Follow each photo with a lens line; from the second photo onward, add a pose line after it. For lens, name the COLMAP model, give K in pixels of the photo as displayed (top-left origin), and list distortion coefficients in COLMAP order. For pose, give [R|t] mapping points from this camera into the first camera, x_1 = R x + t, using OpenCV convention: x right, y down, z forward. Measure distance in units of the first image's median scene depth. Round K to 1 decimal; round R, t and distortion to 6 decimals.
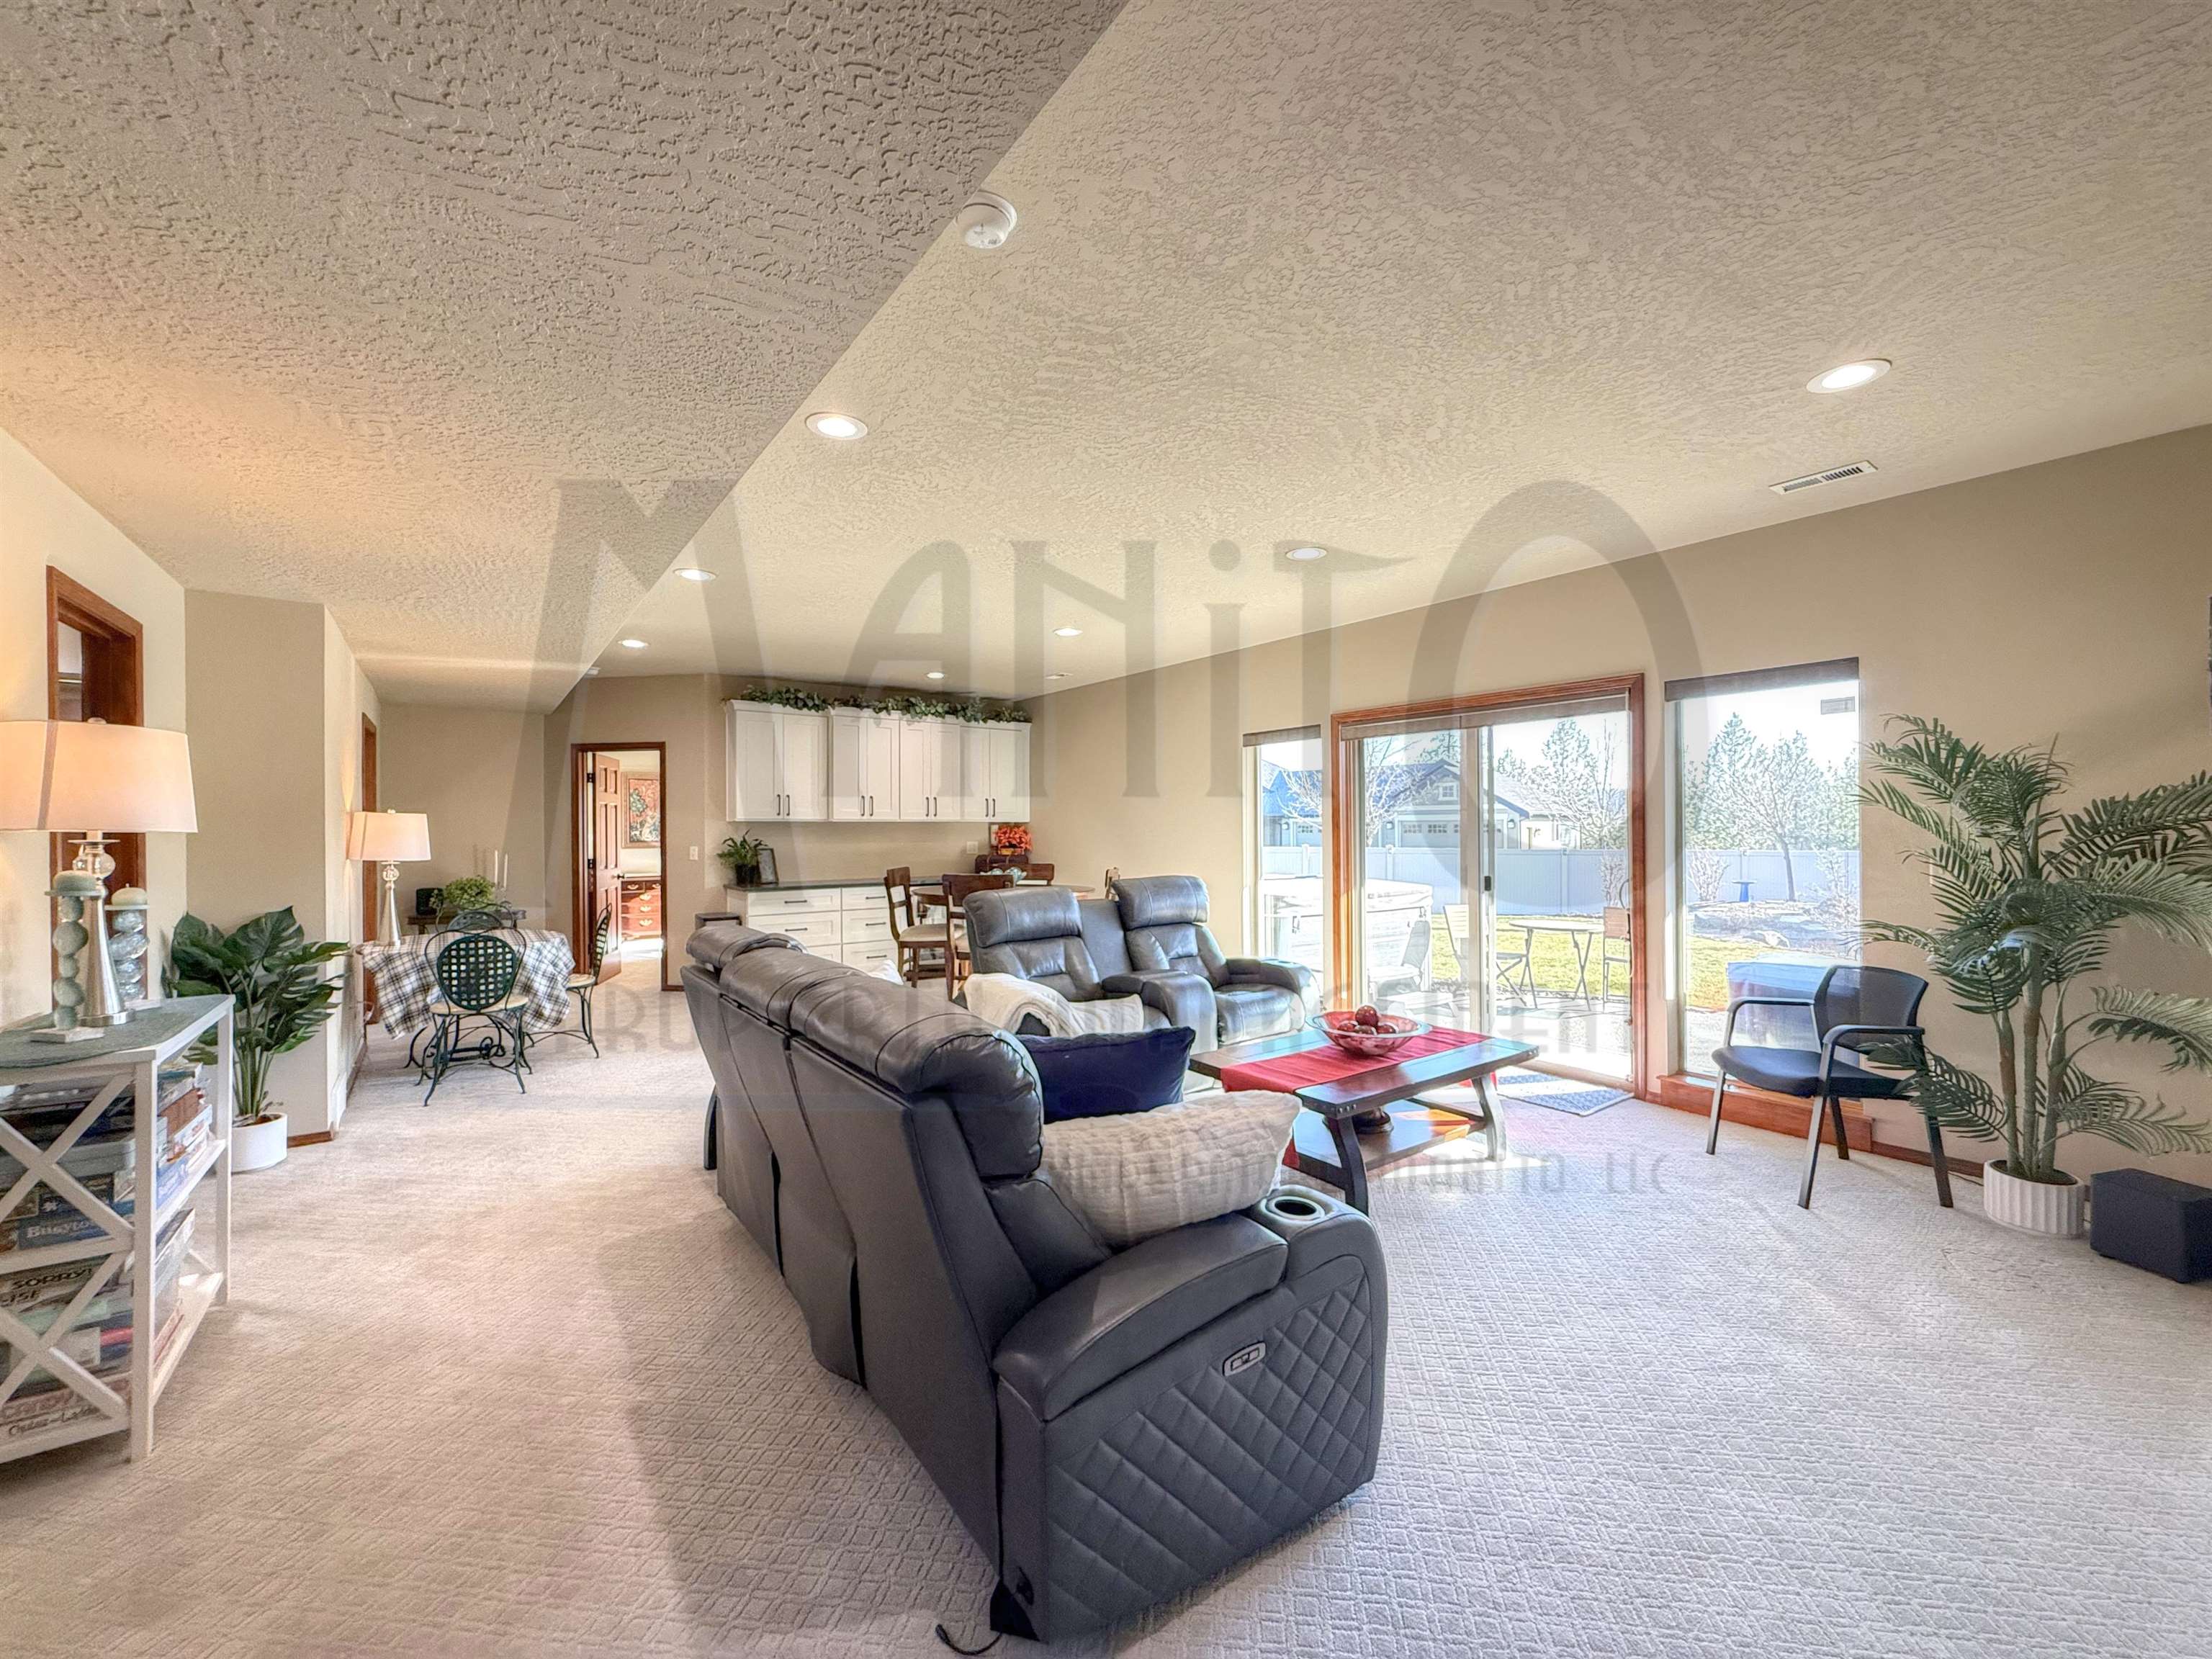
lens RADIAL K [[895.8, 0, 1106.0], [0, 895.8, 829.5], [0, 0, 1]] dist [0.000457, 0.000161]
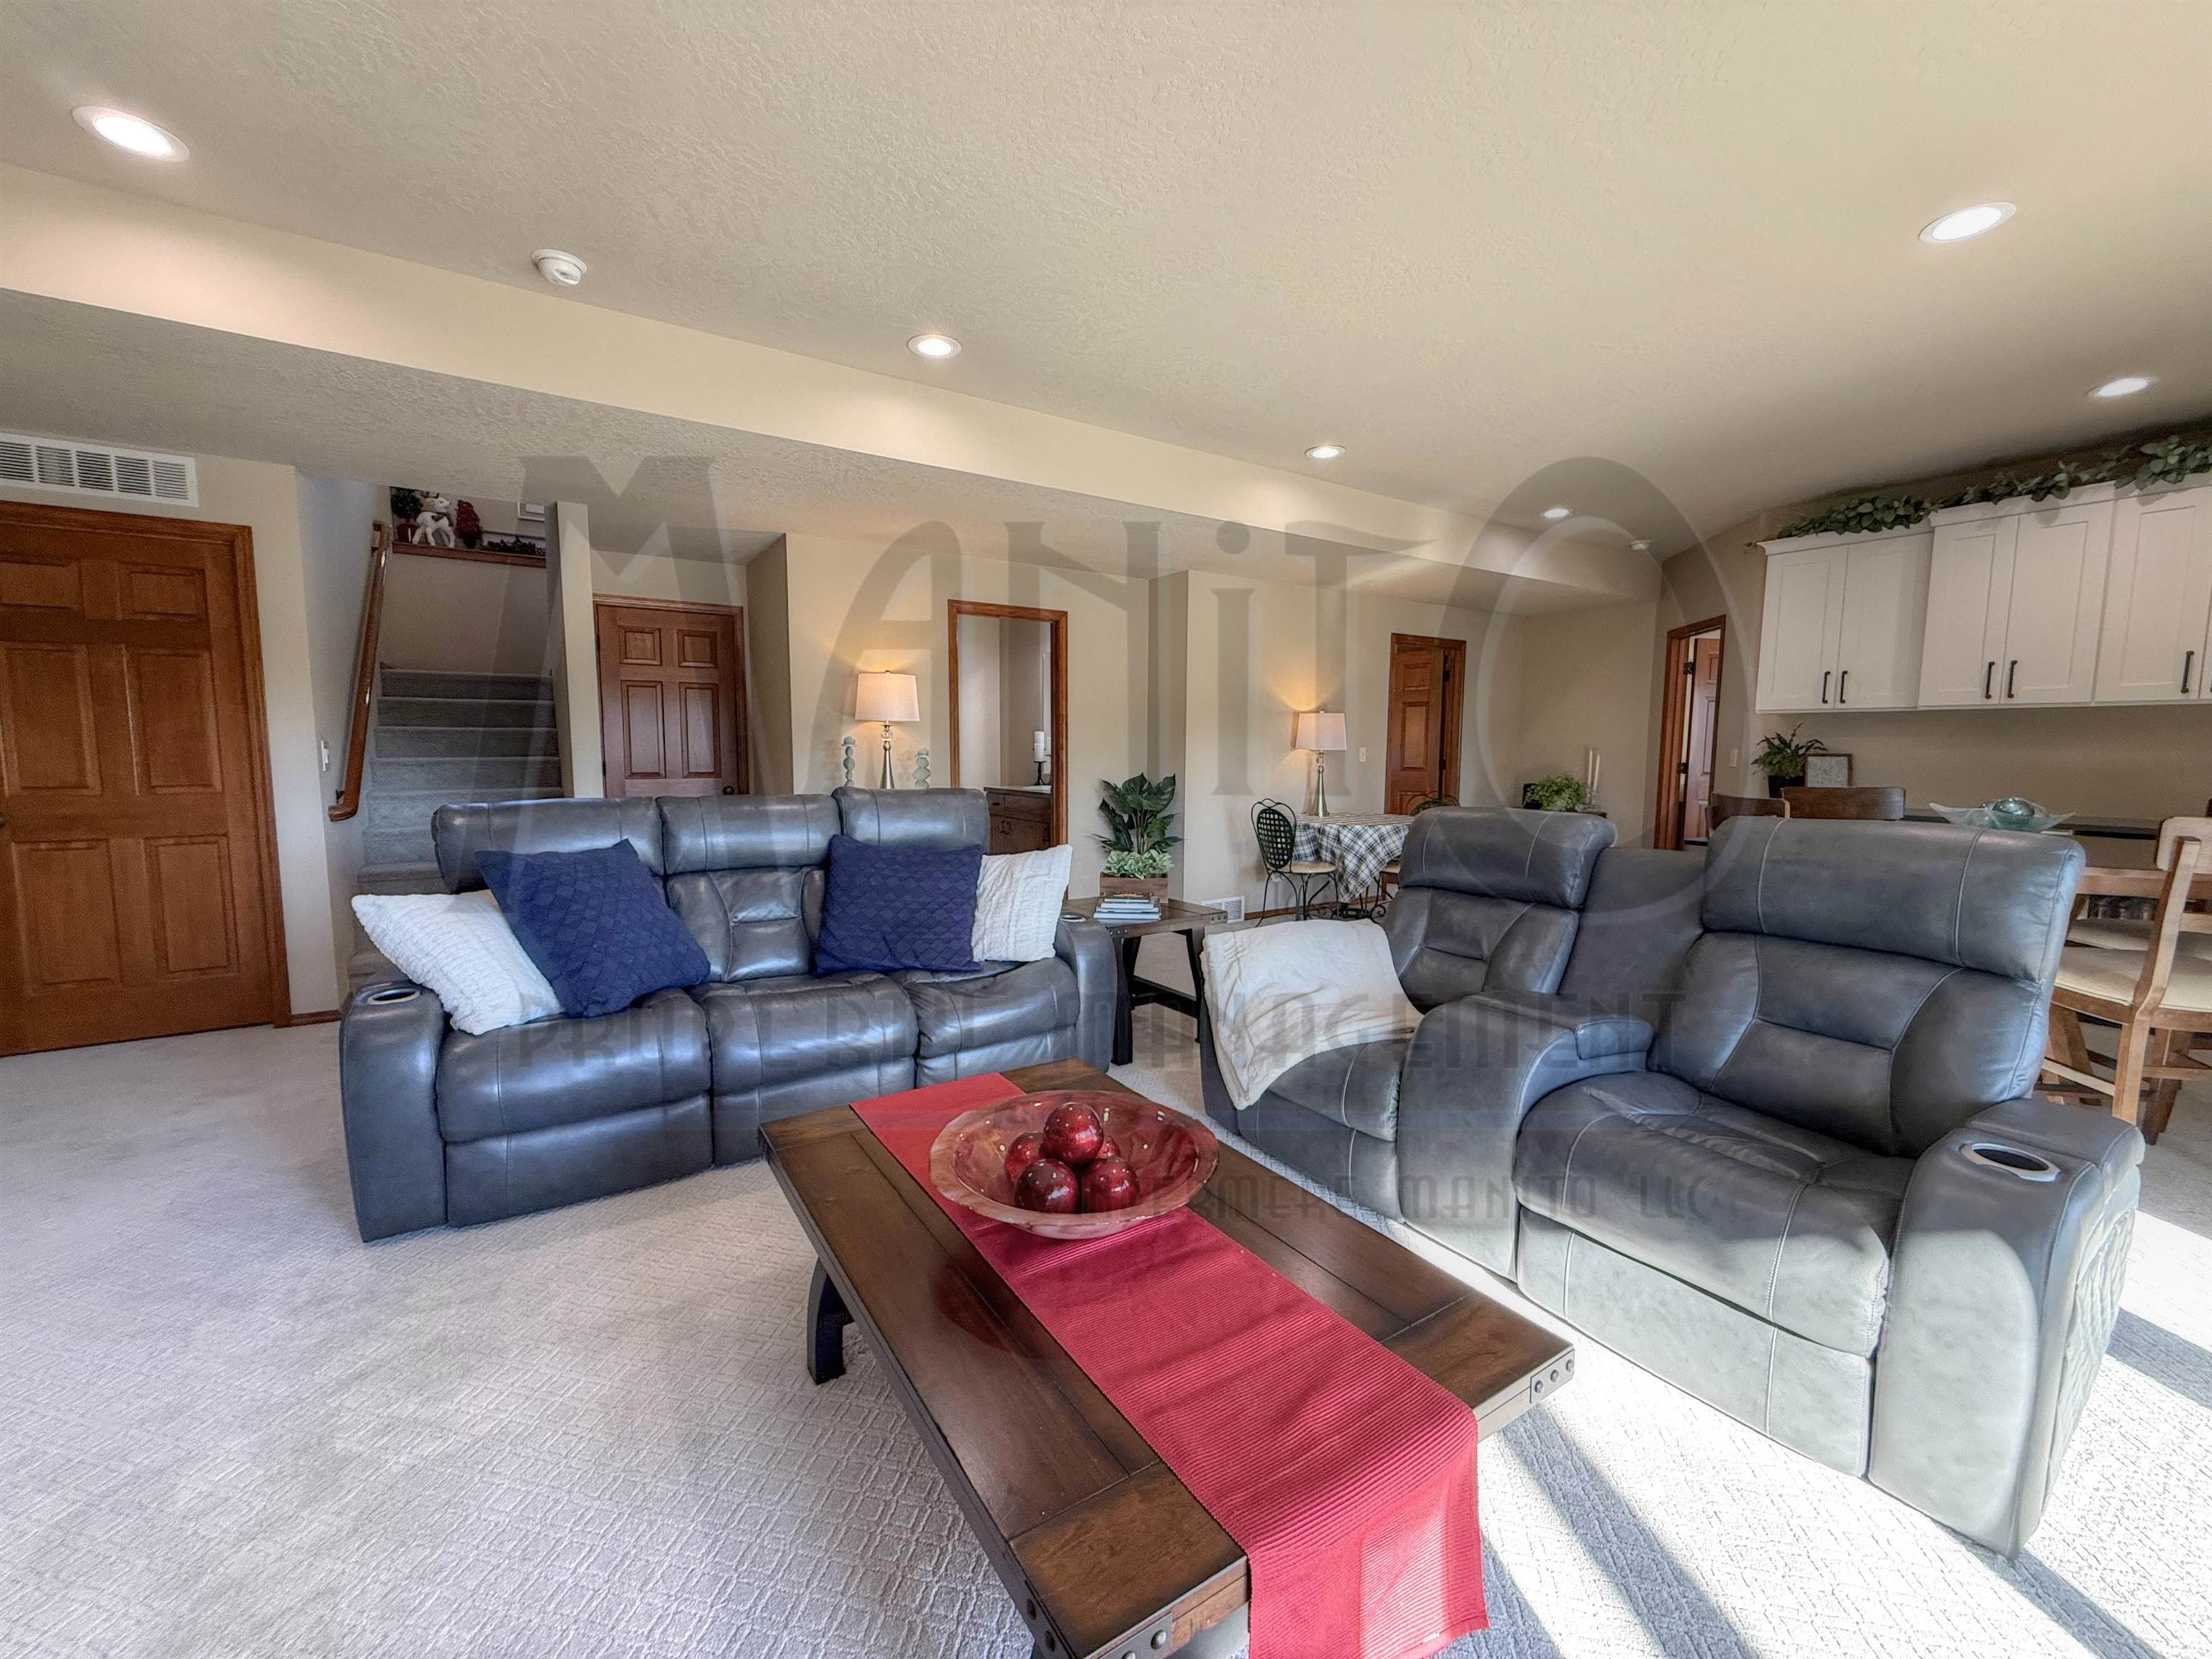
lens RADIAL K [[895.8, 0, 1106.0], [0, 895.8, 829.5], [0, 0, 1]] dist [0.000457, 0.000161]
pose [[-0.033245, 0.098592, -0.994572, 0.317644], [-0.004479, 0.995098, 0.098794, 0.013945], [0.999437, 0.007739, -0.032641, 0.487665]]
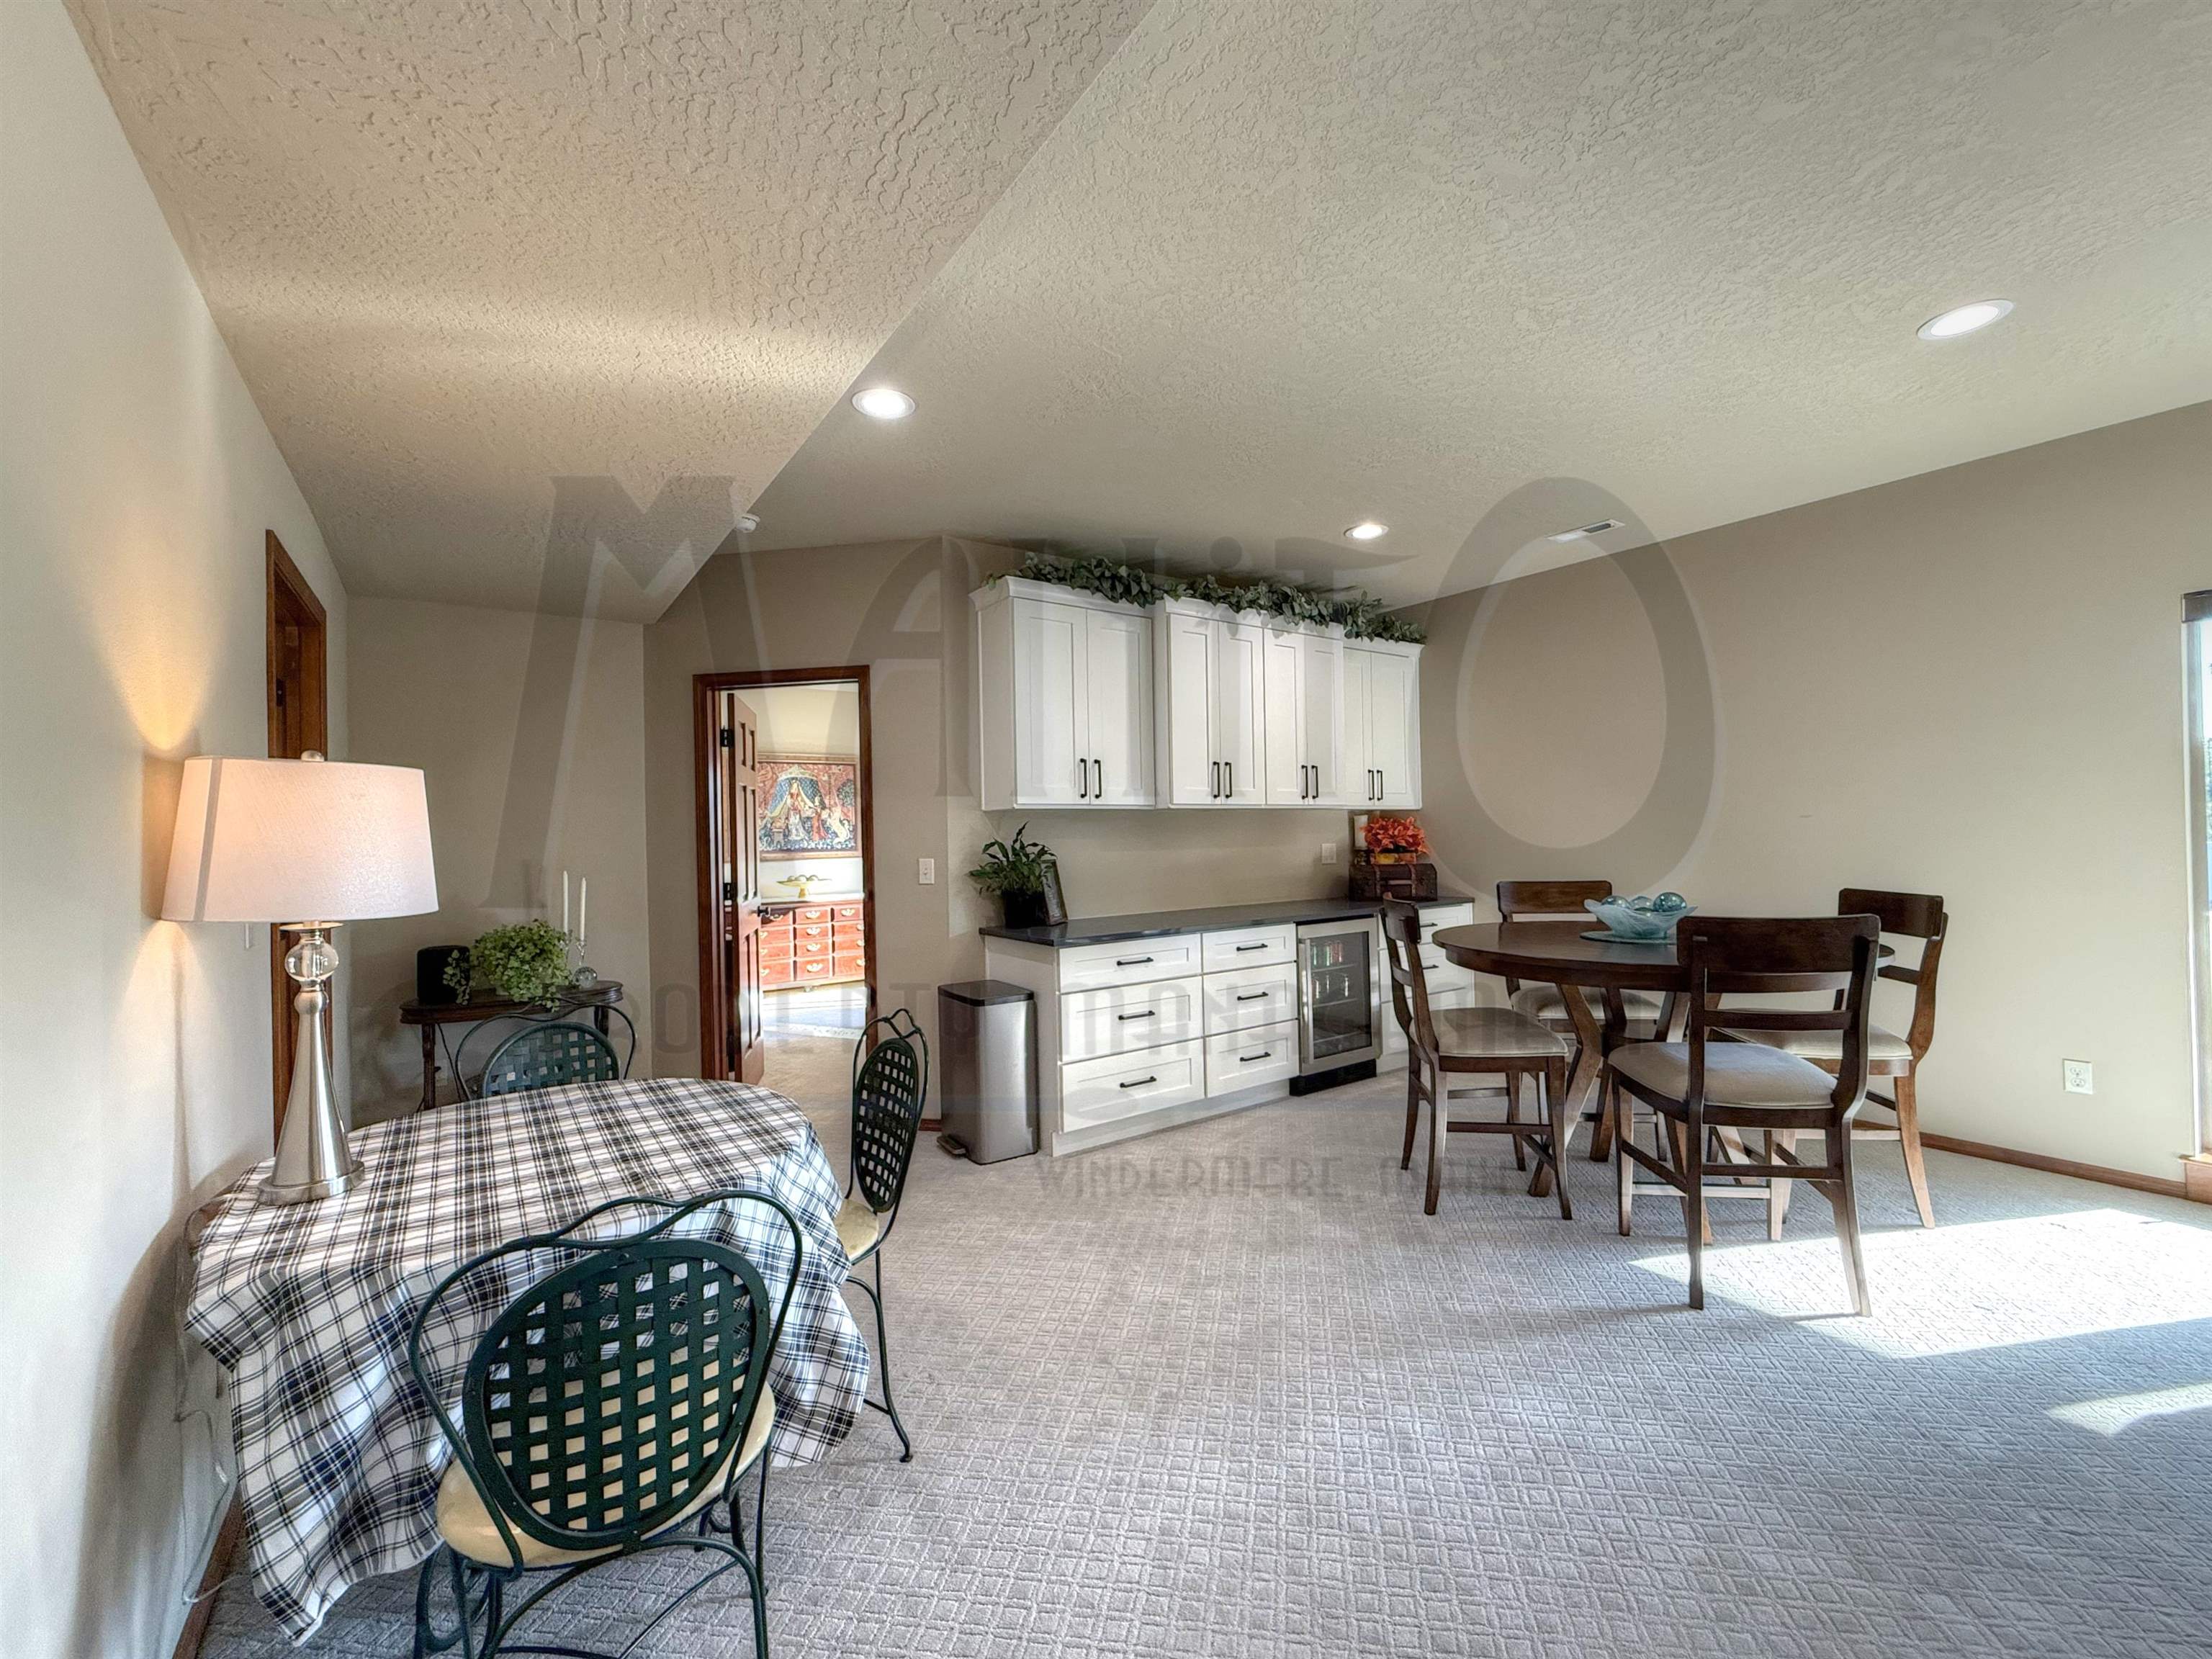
lens RADIAL K [[921.1, 0, 1106.0], [0, 921.1, 829.5], [0, 0, 1]] dist [0.002262, 0.000512]
pose [[0.999525, -0.016023, -0.026337, -0.335876], [0.015884, 0.999859, -0.005467, 0.006375], [0.026420, 0.005046, 0.999638, 0.448974]]
